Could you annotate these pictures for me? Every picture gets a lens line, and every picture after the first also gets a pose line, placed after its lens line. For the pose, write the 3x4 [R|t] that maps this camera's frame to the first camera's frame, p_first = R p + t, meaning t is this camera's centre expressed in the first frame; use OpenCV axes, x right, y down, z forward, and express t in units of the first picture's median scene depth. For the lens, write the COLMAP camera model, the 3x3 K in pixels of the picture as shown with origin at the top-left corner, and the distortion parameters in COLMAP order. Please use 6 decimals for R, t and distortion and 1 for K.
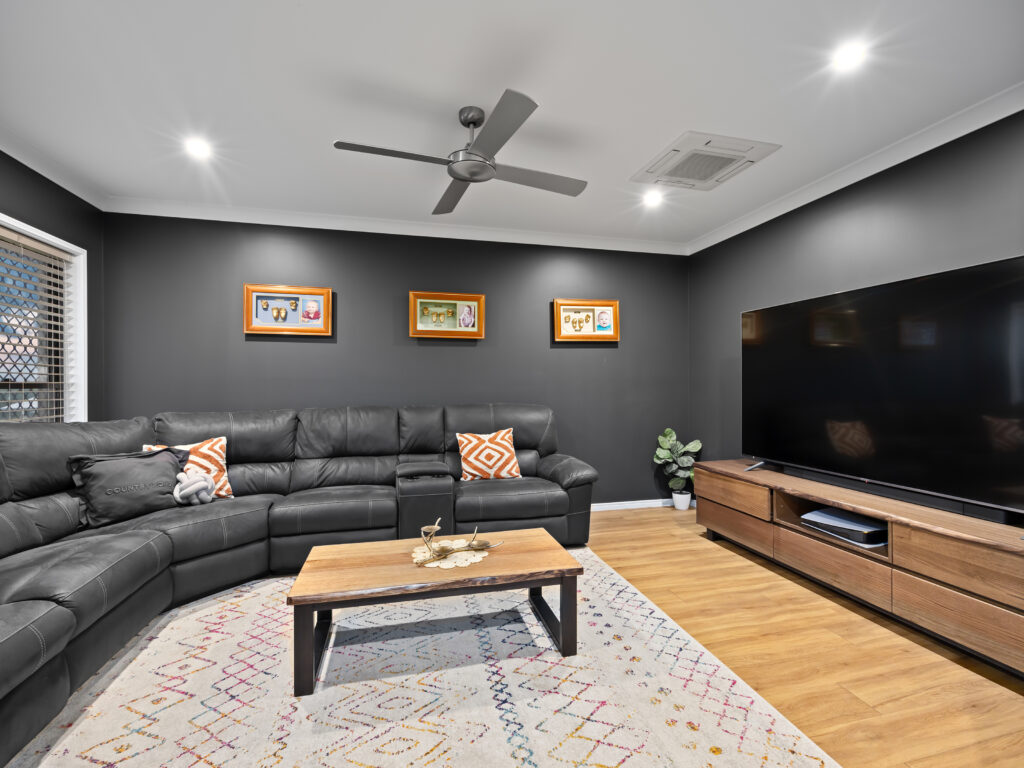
lens RADIAL K [[467.4, 0, 511.7], [0, 467.4, 382.1], [0, 0, 1]] dist [0.000178, -0.000123]
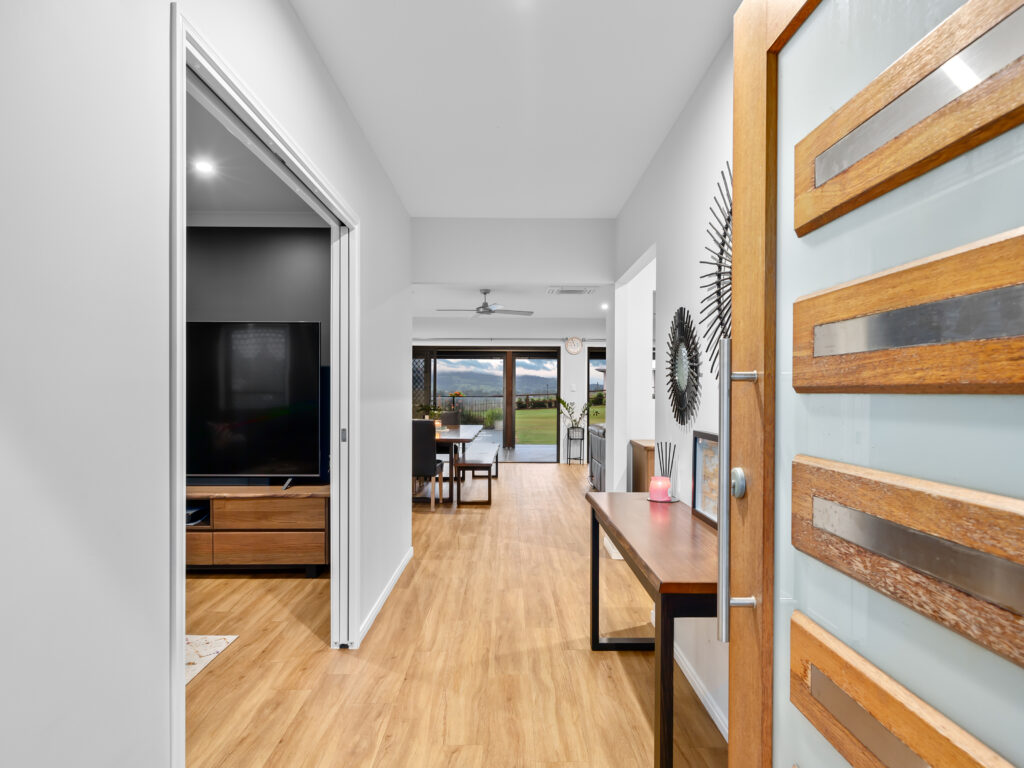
lens RADIAL K [[547.1, 0, 511.6], [0, 547.1, 388.4], [0, 0, 1]] dist [-0.000551, -0.000059]
pose [[0.226461, 0.005031, 0.974007, -0.645042], [0.000760, 0.999985, -0.005342, -0.022752], [-0.974020, 0.001950, 0.226454, -0.262659]]
